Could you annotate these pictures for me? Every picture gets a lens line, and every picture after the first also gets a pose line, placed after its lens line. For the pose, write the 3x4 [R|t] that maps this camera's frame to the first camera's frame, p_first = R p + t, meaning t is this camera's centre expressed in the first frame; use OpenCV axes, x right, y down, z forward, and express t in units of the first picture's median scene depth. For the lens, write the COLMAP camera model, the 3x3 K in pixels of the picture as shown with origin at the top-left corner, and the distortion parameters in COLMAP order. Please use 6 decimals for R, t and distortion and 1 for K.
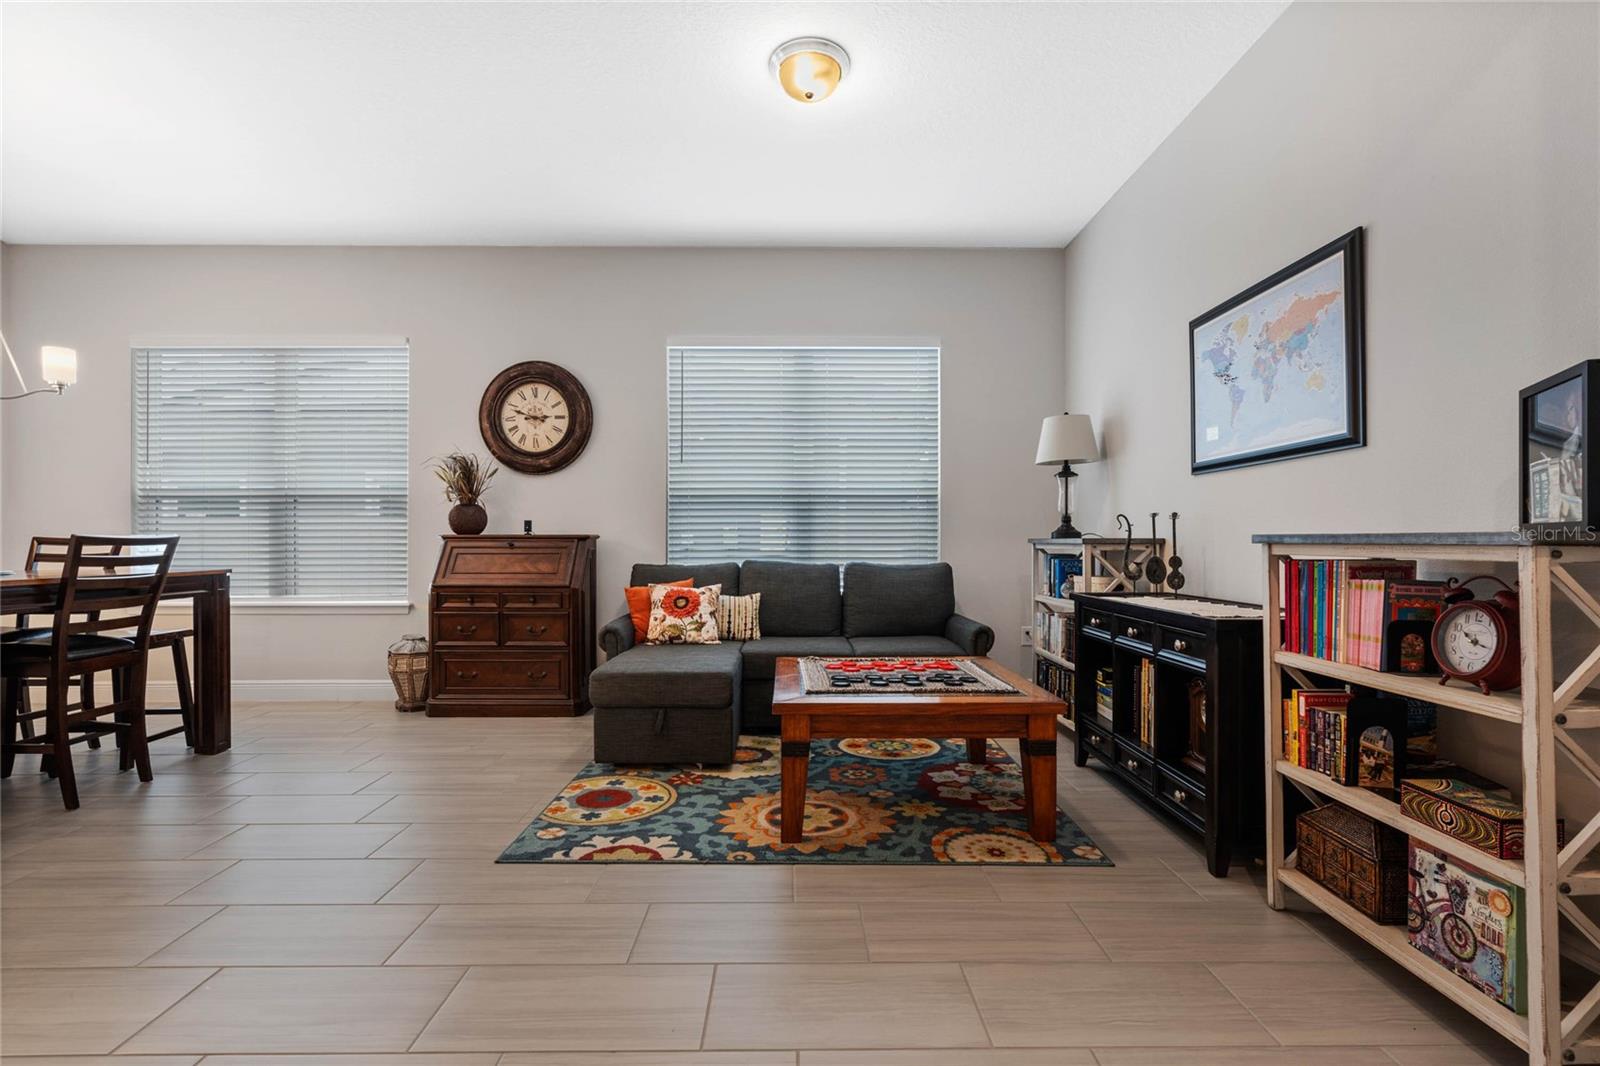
lens RADIAL K [[728.3, 0, 783.4], [0, 728.3, 531.4], [0, 0, 1]] dist [-0.004132, 0.005587]
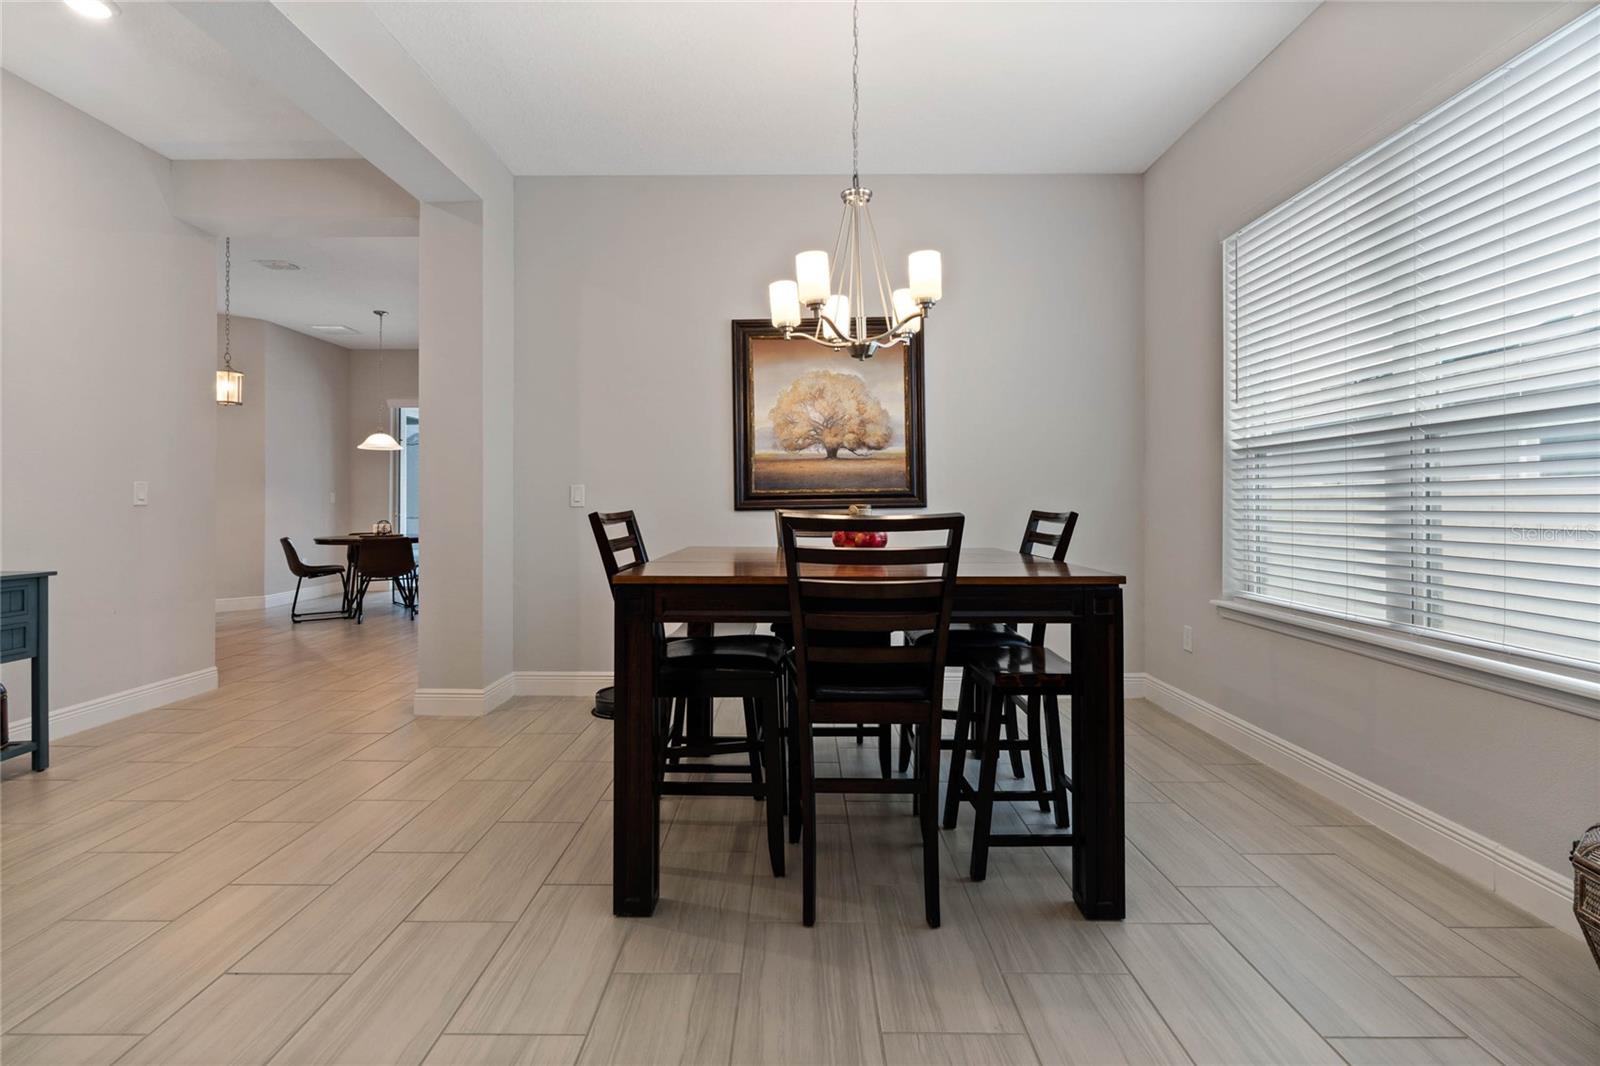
lens RADIAL K [[728.3, 0, 804.1], [0, 728.3, 517.7], [0, 0, 1]] dist [-0.004132, 0.005587]
pose [[-0.009896, 0.019388, -0.999763, -0.268563], [0.012992, 0.999730, 0.019258, -0.003402], [0.999867, -0.012798, -0.010146, 0.881479]]
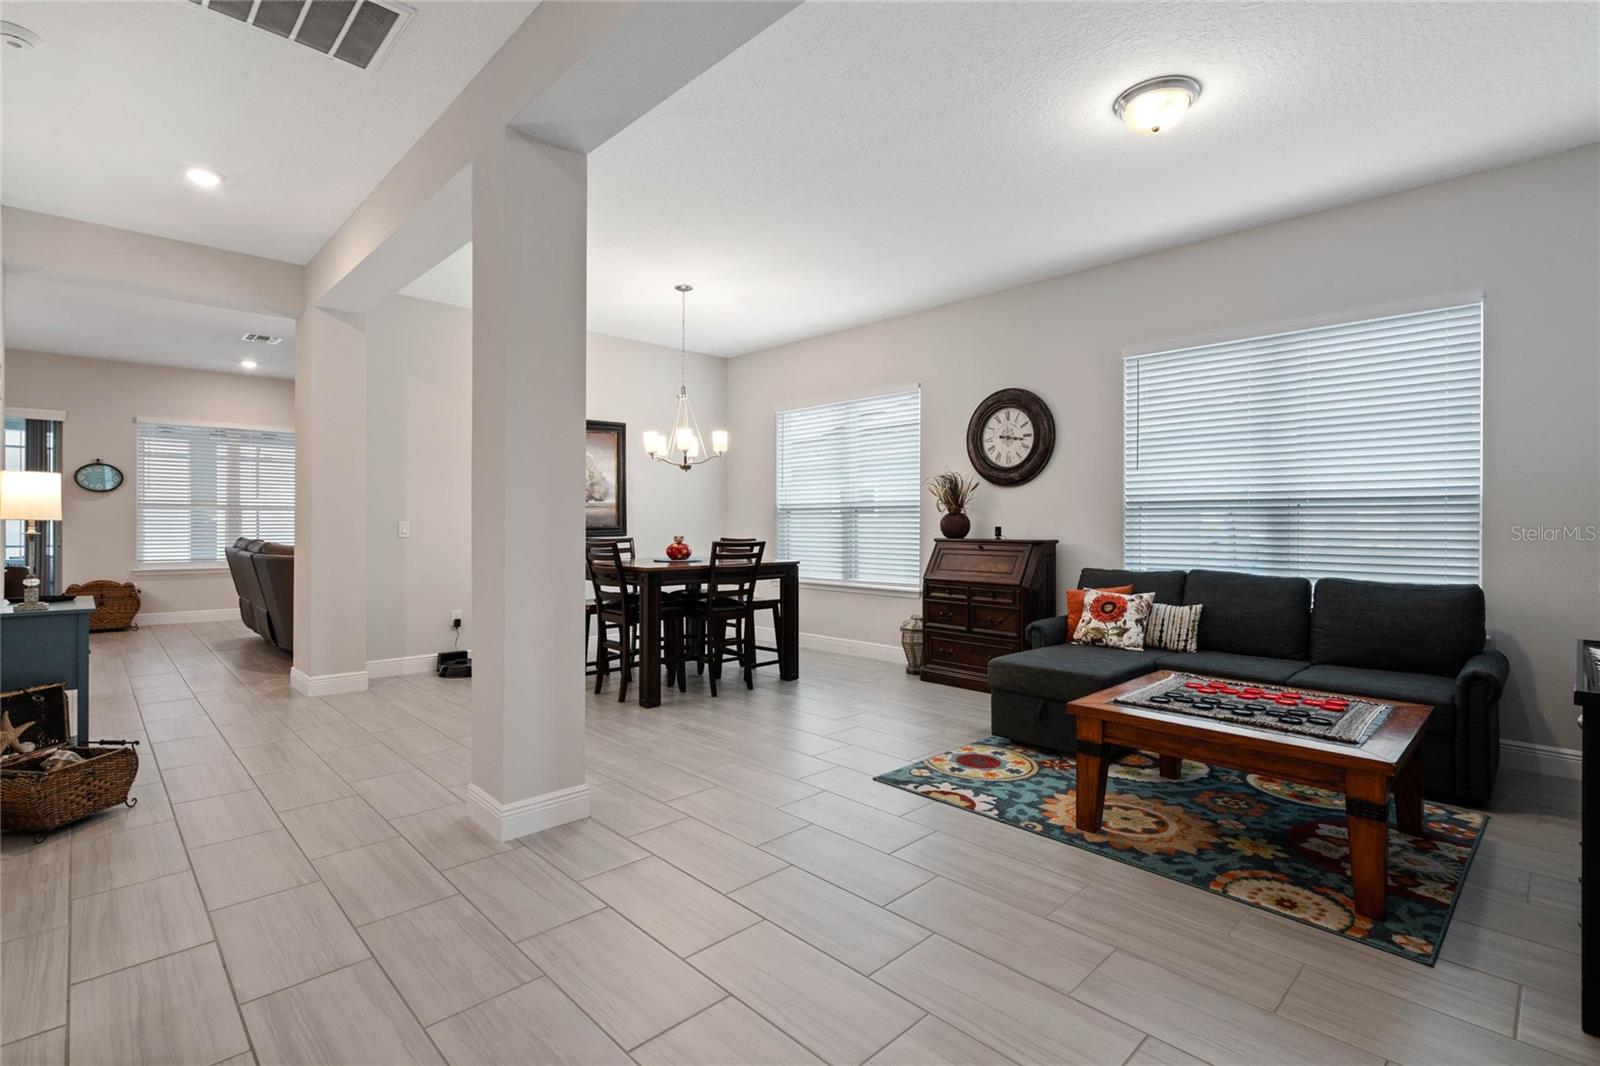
lens RADIAL K [[728.3, 0, 803.0], [0, 728.3, 531.6], [0, 0, 1]] dist [-0.004132, 0.005587]
pose [[0.701415, 0.009348, -0.712691, 0.374987], [0.005569, 0.999812, 0.018594, -0.043967], [0.712731, -0.017012, 0.701231, -0.070472]]
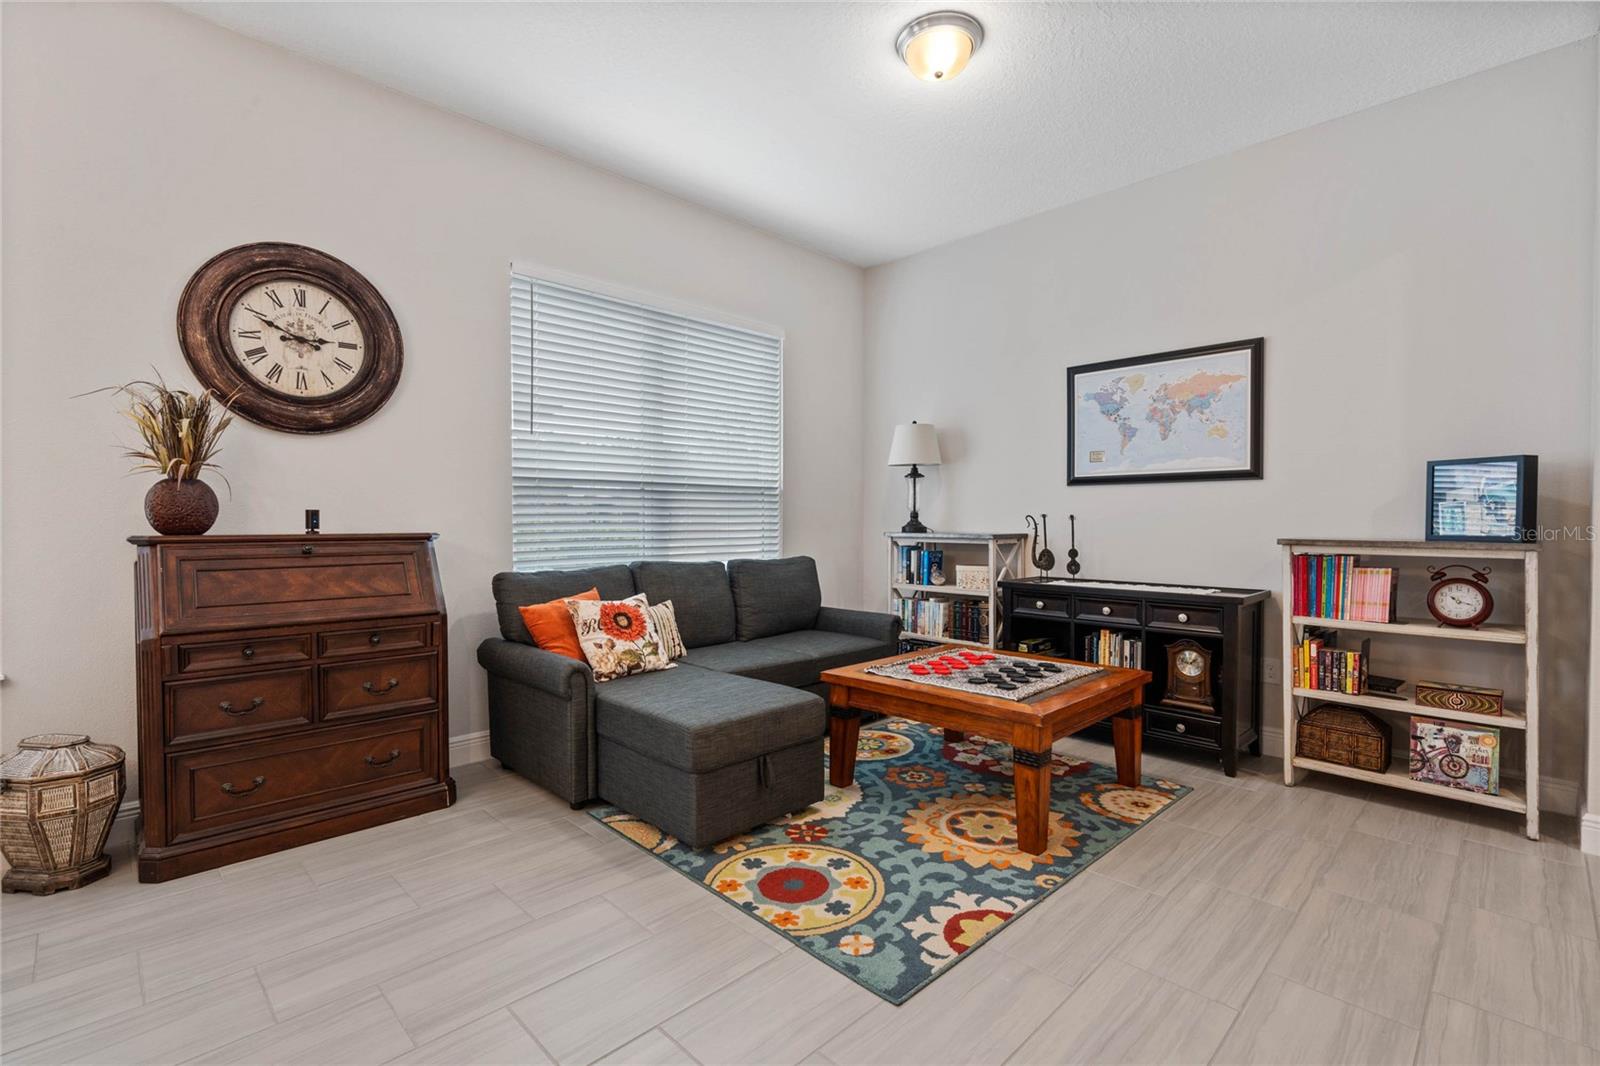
lens RADIAL K [[728.3, 0, 790.1], [0, 728.3, 529.3], [0, 0, 1]] dist [-0.004132, 0.005587]
pose [[0.714601, -0.008948, 0.699476, -0.690527], [-0.010478, 0.999669, 0.023493, -0.024720], [-0.699454, -0.024117, 0.714270, 0.403497]]
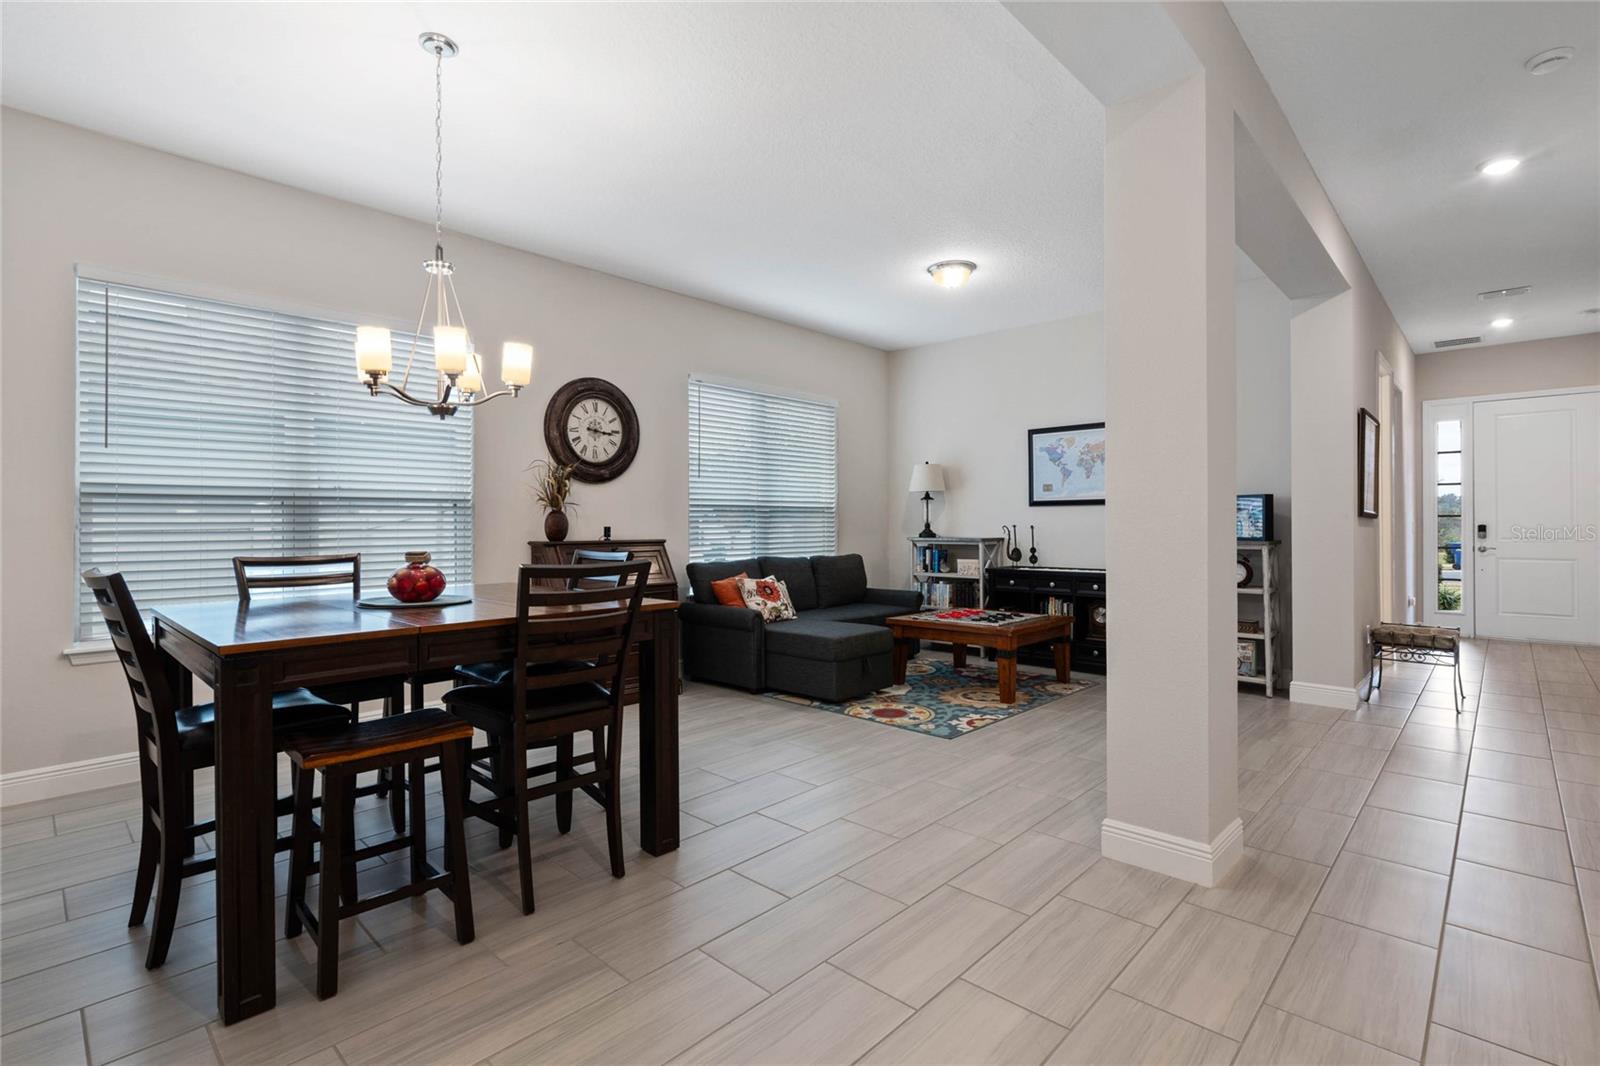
lens RADIAL K [[728.3, 0, 783.6], [0, 728.3, 523.2], [0, 0, 1]] dist [-0.004132, 0.005587]
pose [[0.700054, -0.001310, 0.714089, -1.328951], [-0.005577, 0.999958, 0.007302, -0.042074], [-0.714068, -0.009094, 0.700017, 0.067837]]
